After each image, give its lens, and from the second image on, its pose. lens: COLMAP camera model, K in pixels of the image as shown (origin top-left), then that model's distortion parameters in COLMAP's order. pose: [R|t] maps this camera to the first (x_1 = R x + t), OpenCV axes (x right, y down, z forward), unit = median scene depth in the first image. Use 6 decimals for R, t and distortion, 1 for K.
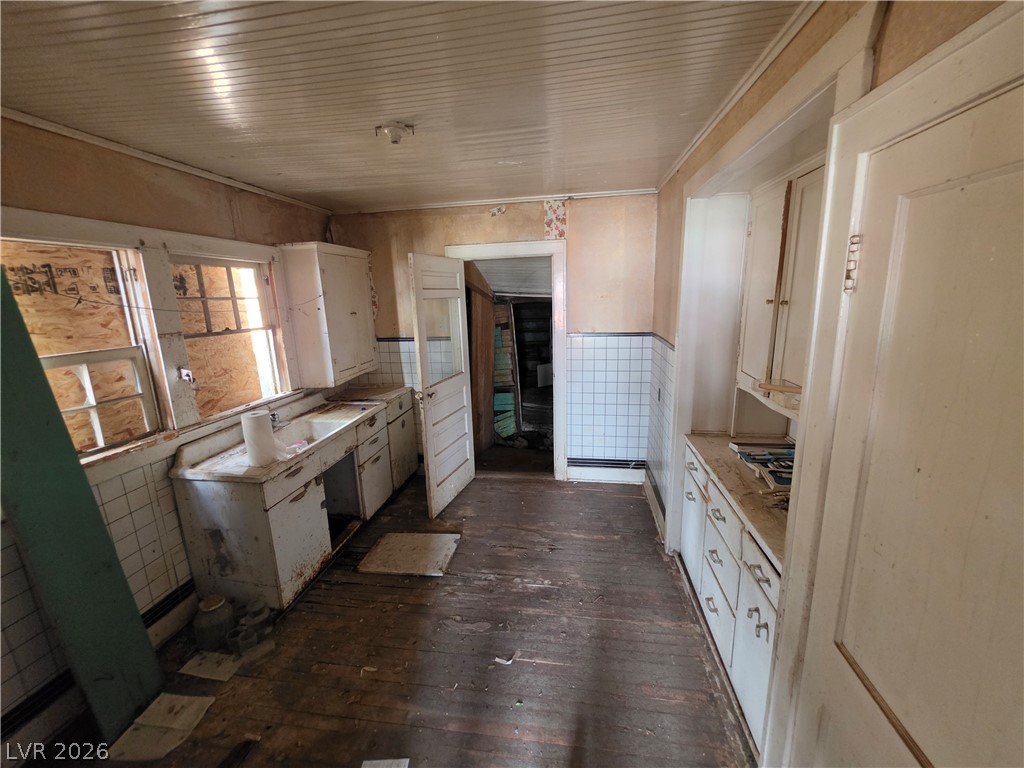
lens RADIAL K [[413.9, 0, 517.5], [0, 413.9, 382.8], [0, 0, 1]] dist [-0.006218, 0.001264]
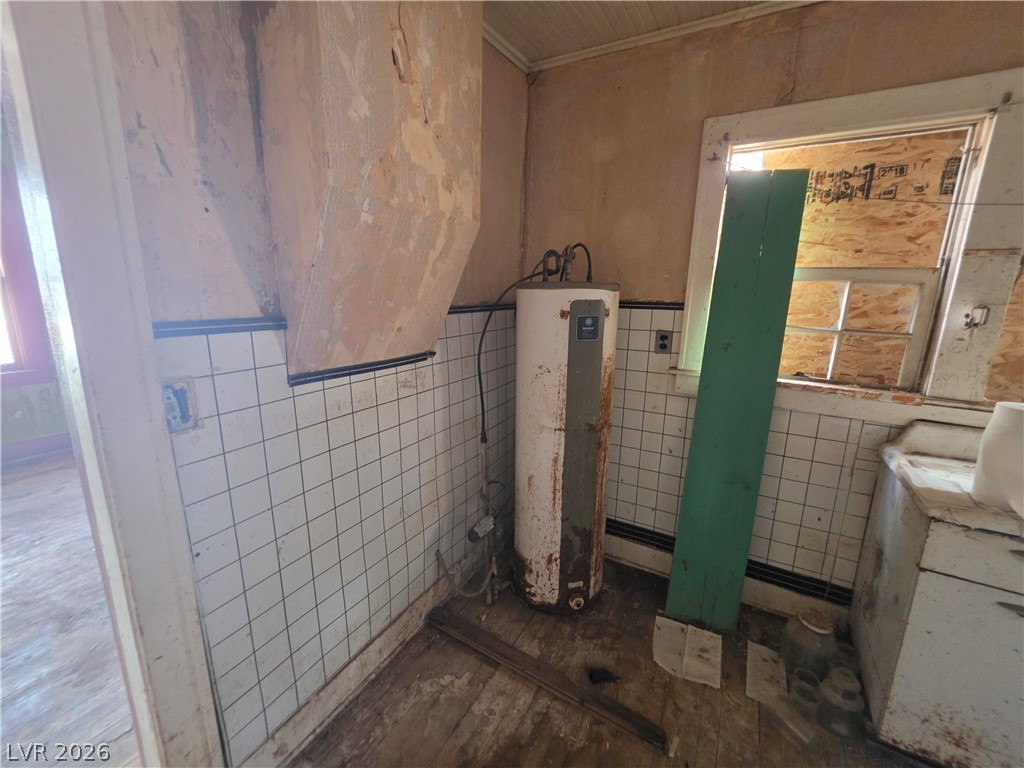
lens RADIAL K [[413.9, 0, 513.8], [0, 413.9, 378.3], [0, 0, 1]] dist [-0.006218, 0.001264]
pose [[-0.367829, 0.213201, -0.905123, 0.022730], [-0.210903, 0.928869, 0.304503, 0.022136], [0.905661, 0.302898, -0.296700, 0.532973]]
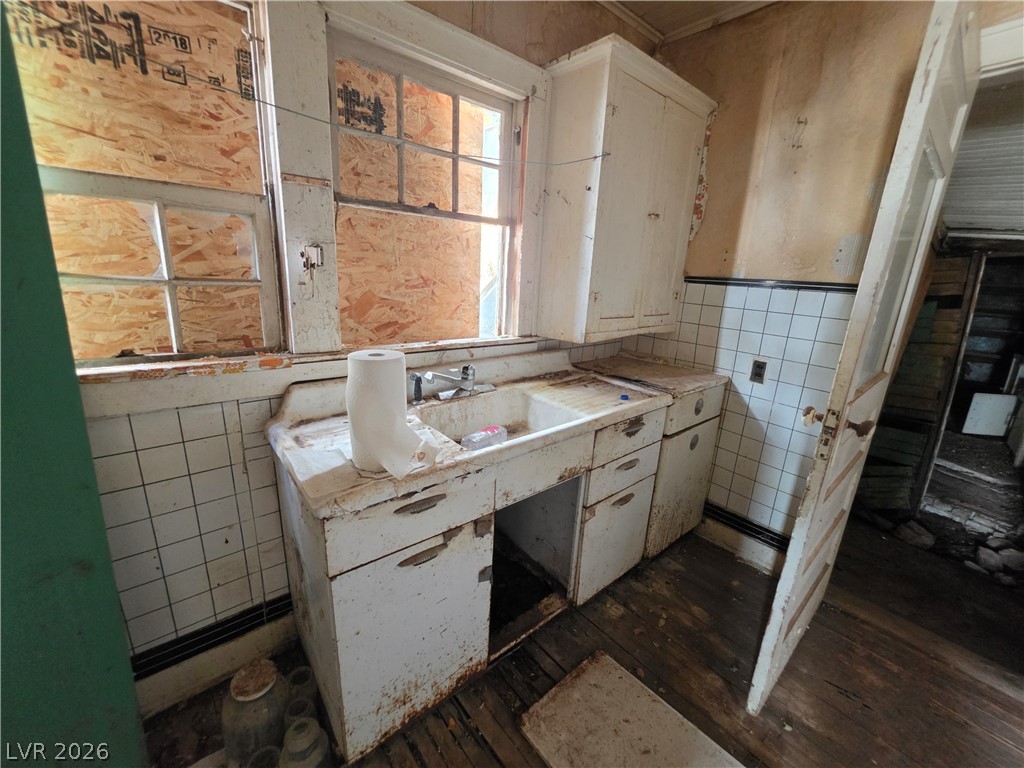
lens RADIAL K [[413.9, 0, 512.7], [0, 413.9, 379.8], [0, 0, 1]] dist [-0.006218, 0.001264]
pose [[0.747357, 0.236922, -0.620746, -0.218524], [-0.211318, 0.970510, 0.115998, 0.016651], [0.629922, 0.044483, 0.775383, 0.688642]]
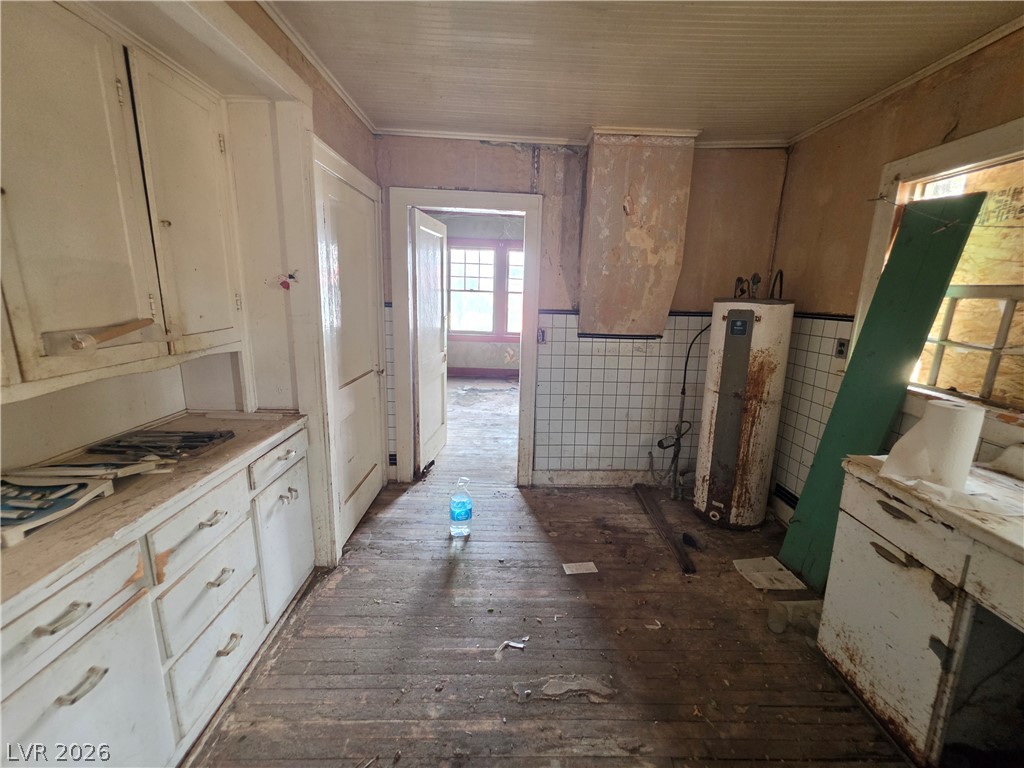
lens RADIAL K [[413.9, 0, 514.7], [0, 413.9, 378.1], [0, 0, 1]] dist [-0.006218, 0.001264]
pose [[-0.988753, 0.032703, -0.145936, 0.061873], [-0.030896, 0.910084, 0.413270, -0.168108], [0.146329, 0.413131, -0.898839, 1.311192]]
